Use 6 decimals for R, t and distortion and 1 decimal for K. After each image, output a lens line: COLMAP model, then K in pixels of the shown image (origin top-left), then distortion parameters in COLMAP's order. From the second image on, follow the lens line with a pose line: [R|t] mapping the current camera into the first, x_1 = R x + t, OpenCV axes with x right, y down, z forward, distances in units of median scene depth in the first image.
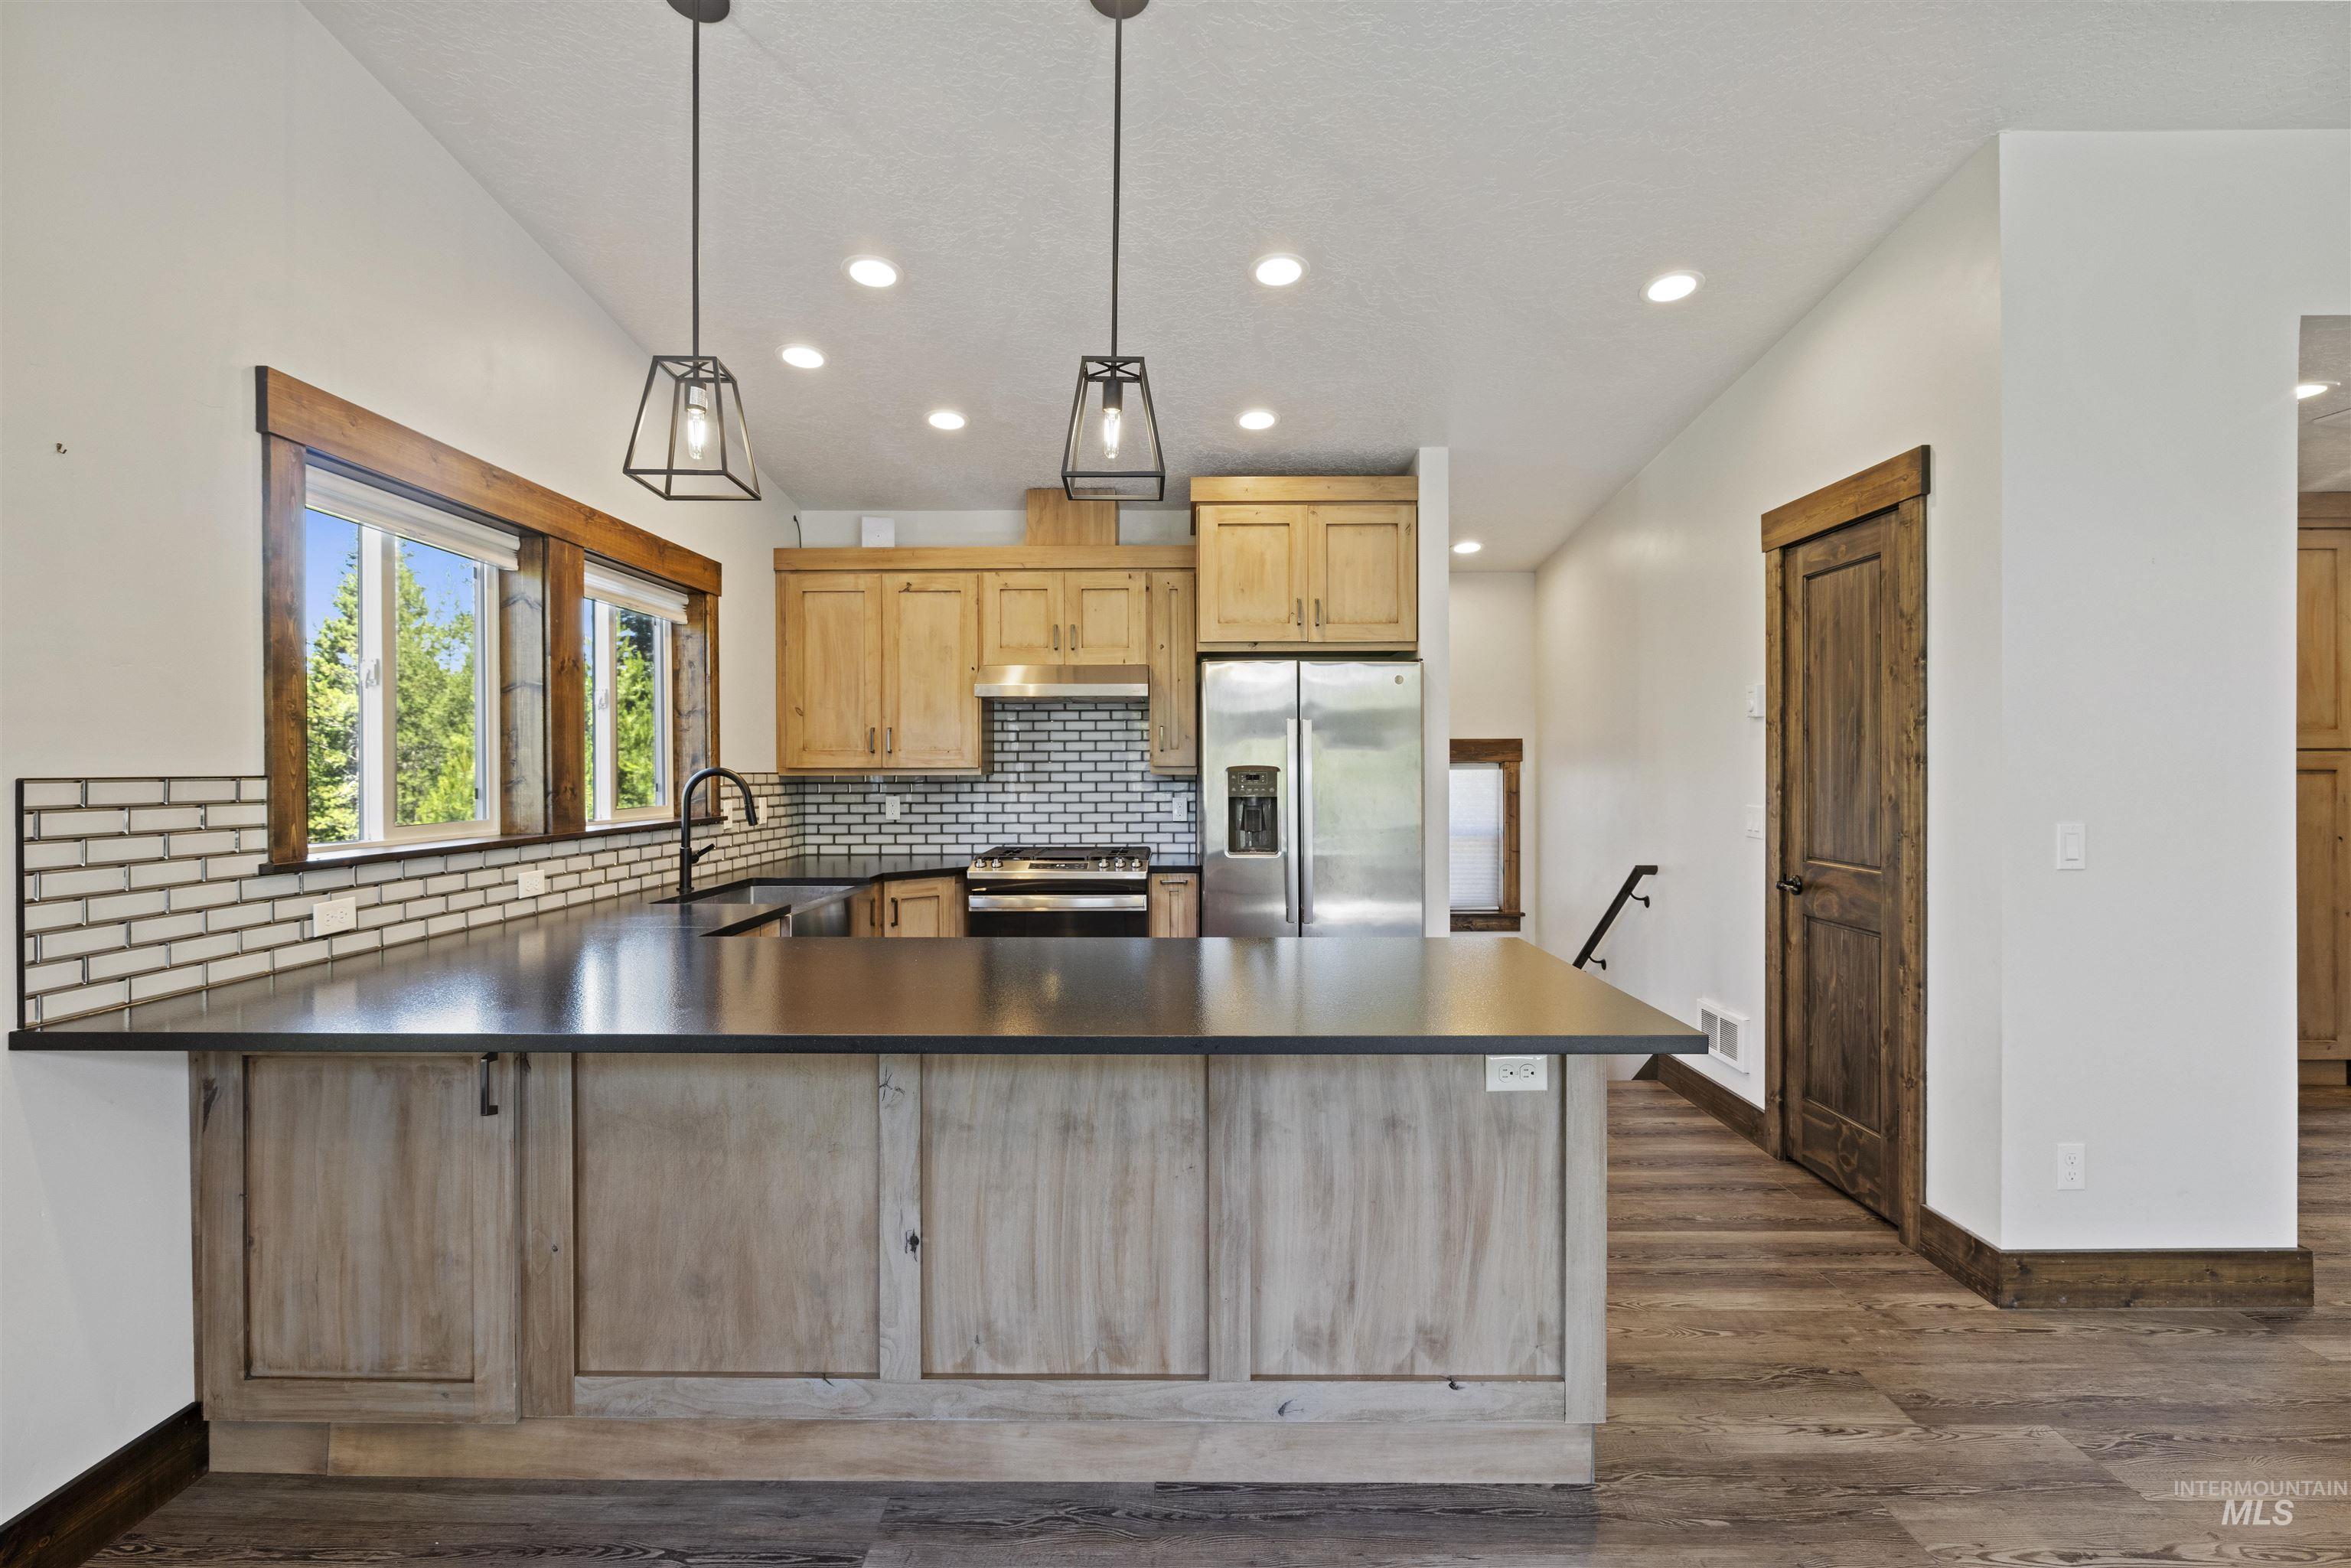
lens RADIAL K [[1091.4, 0, 1181.9], [0, 1091.4, 768.7], [0, 0, 1]] dist [-0.005626, 0.000102]
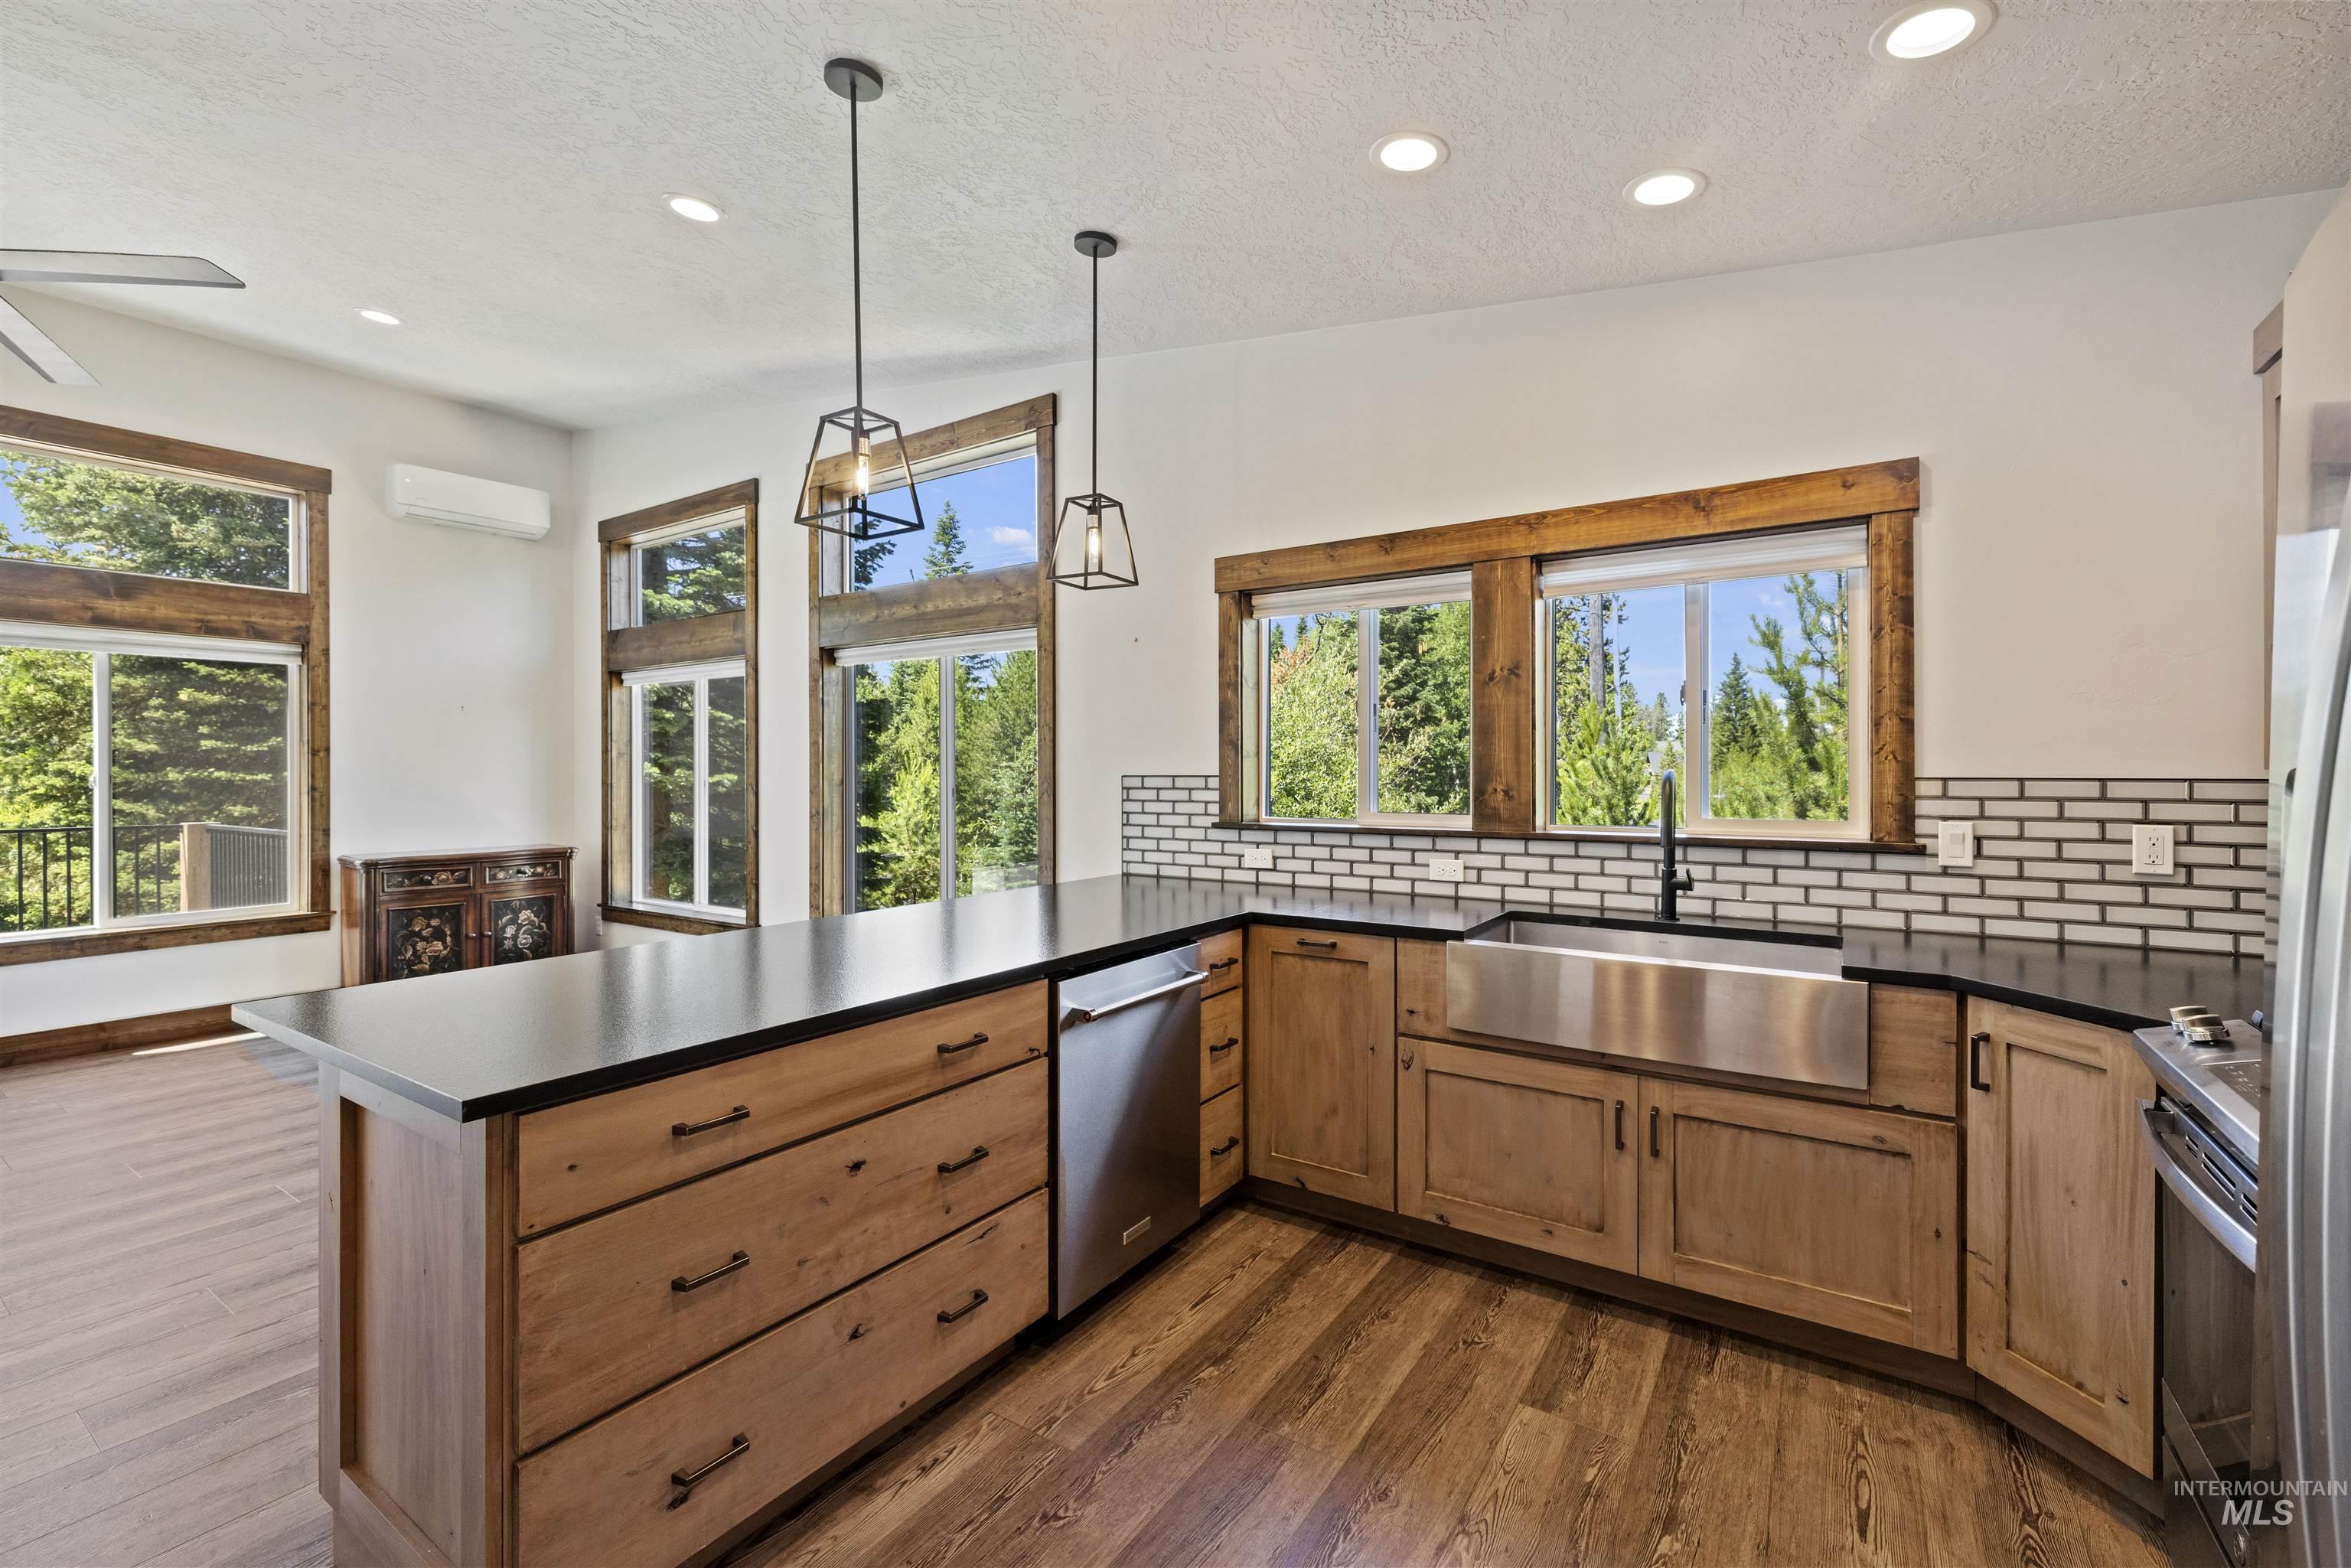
lens RADIAL K [[989.5, 0, 1180.5], [0, 989.5, 772.3], [0, 0, 1]] dist [0.000099, 0.001630]
pose [[-0.546927, 0.002446, -0.837176, 0.309890], [0.000904, 0.999997, 0.002331, -0.001377], [0.837180, 0.000518, -0.546928, 0.928798]]
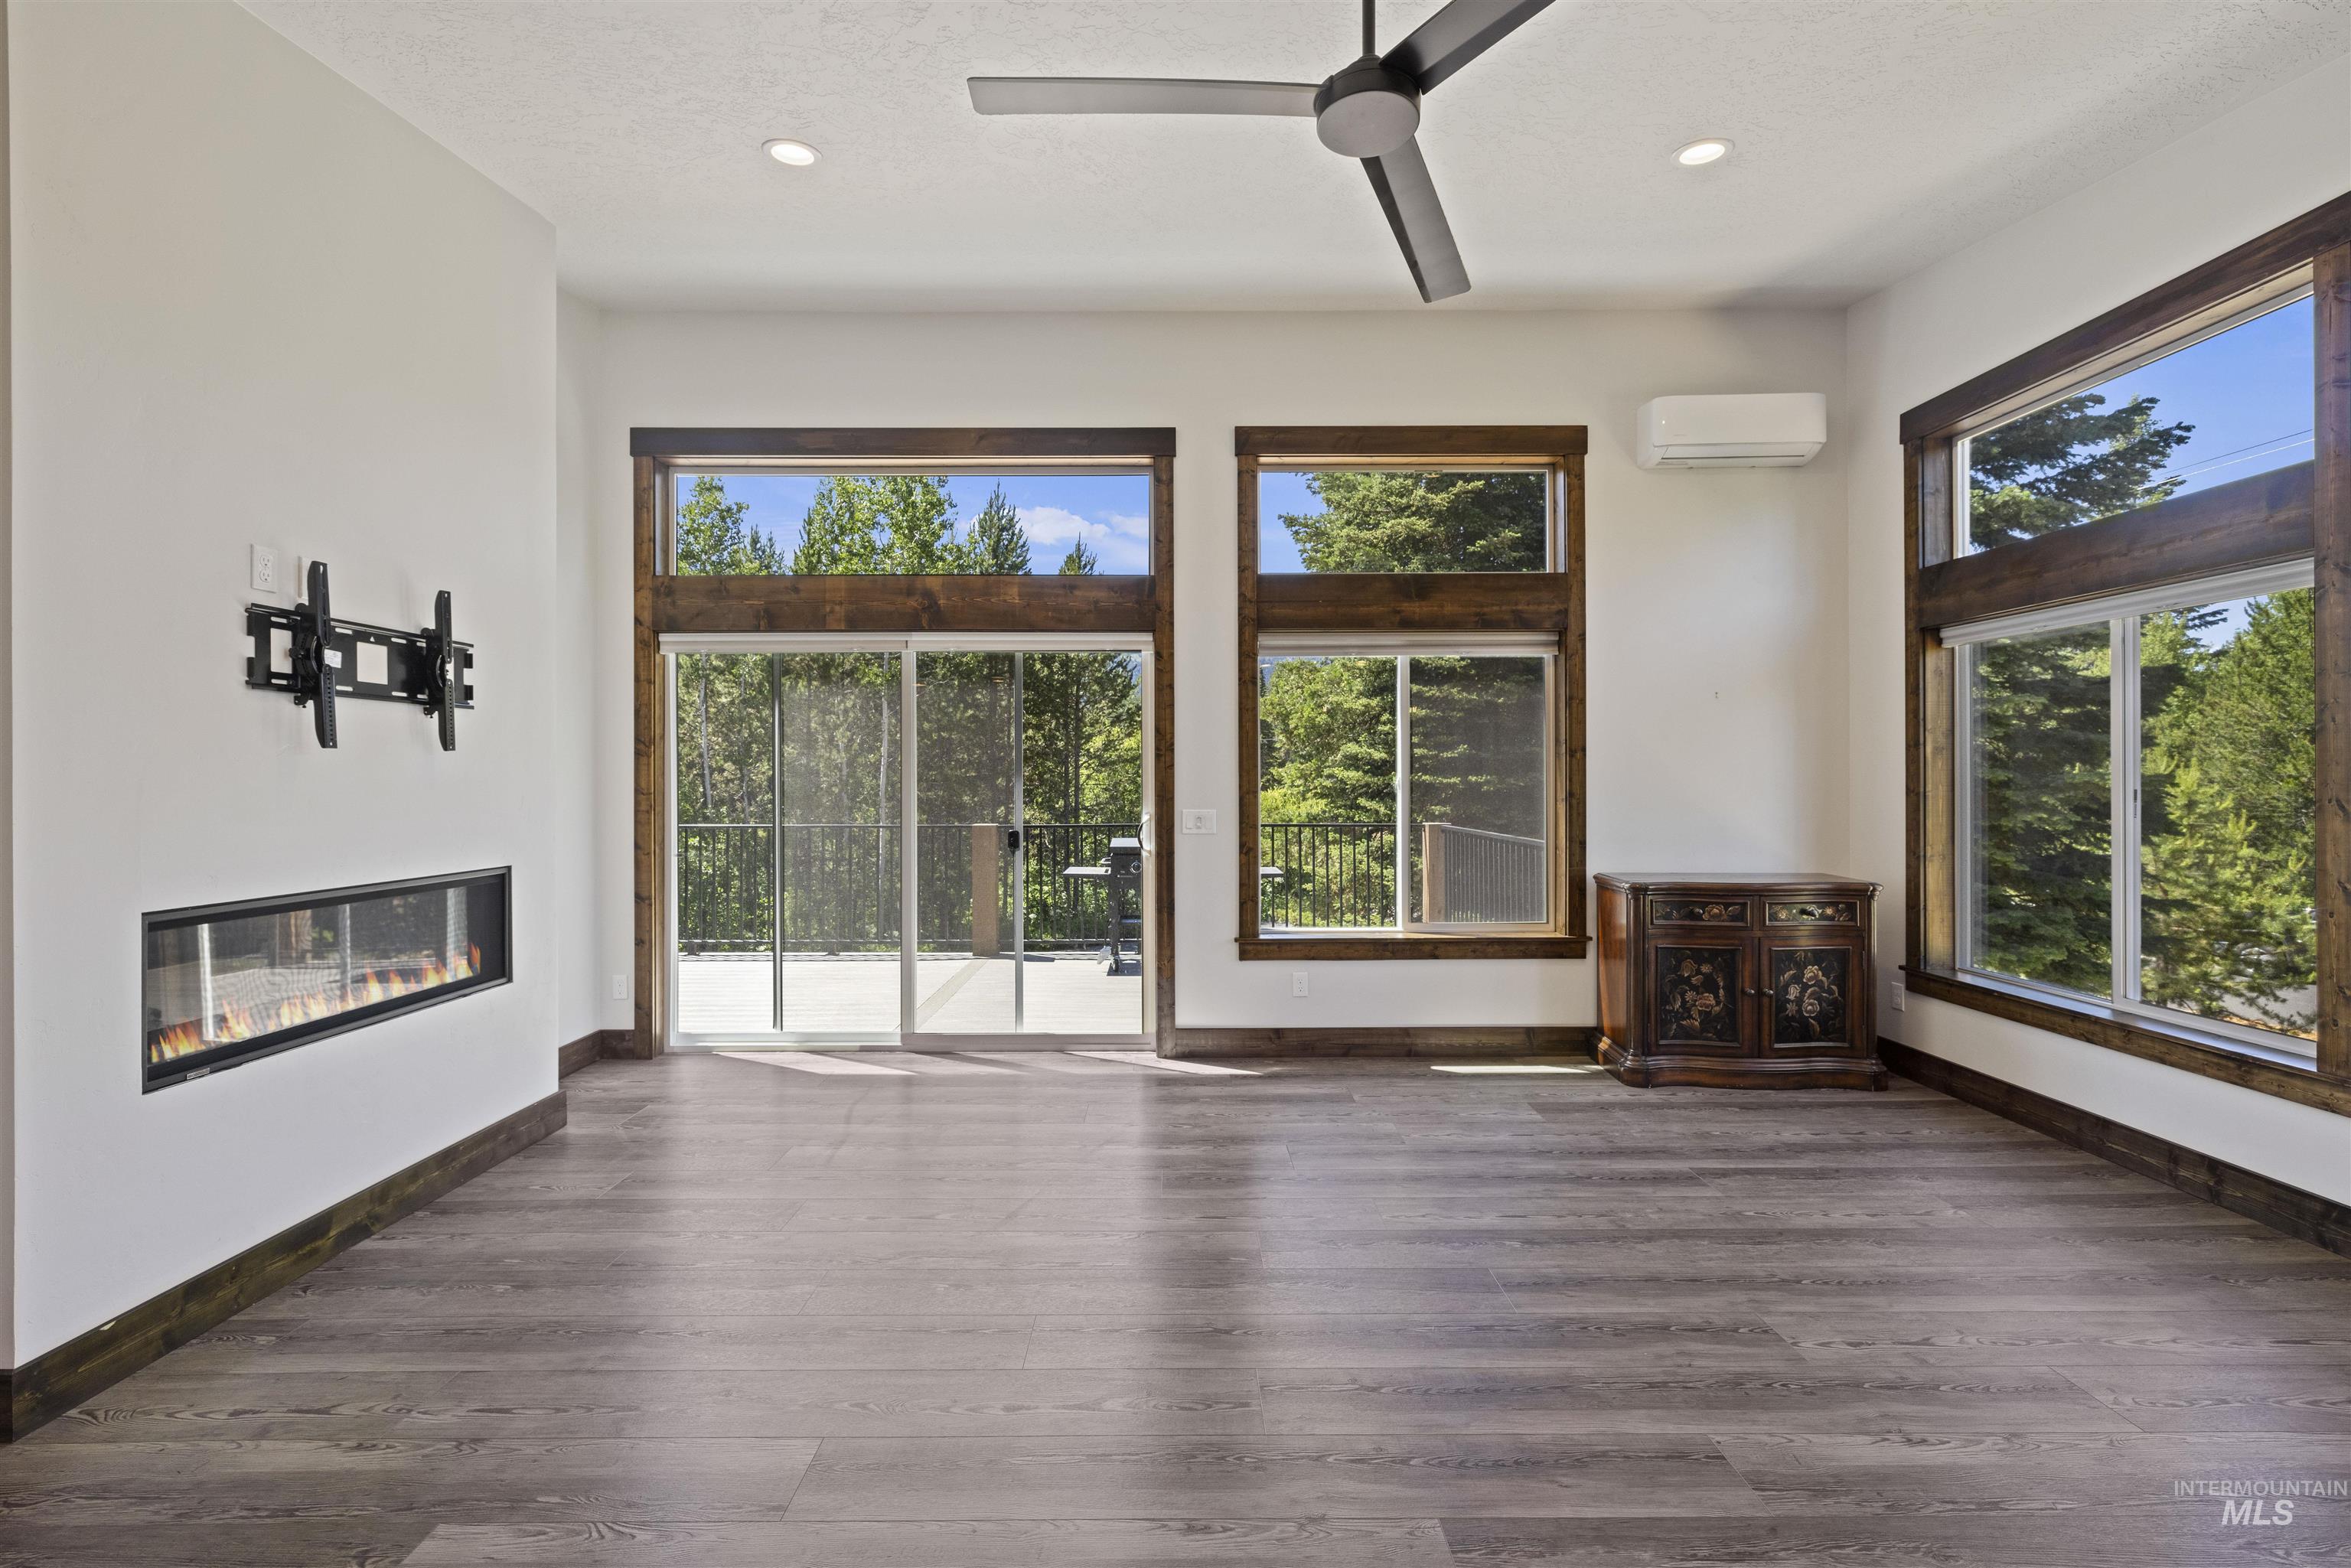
lens RADIAL K [[989.5, 0, 1171.9], [0, 989.5, 777.9], [0, 0, 1]] dist [0.000099, 0.001630]
pose [[-0.999907, 0.002695, -0.013339, 0.316397], [0.002665, 0.999994, 0.002274, -0.000939], [0.013345, 0.002238, -0.999908, 0.405229]]
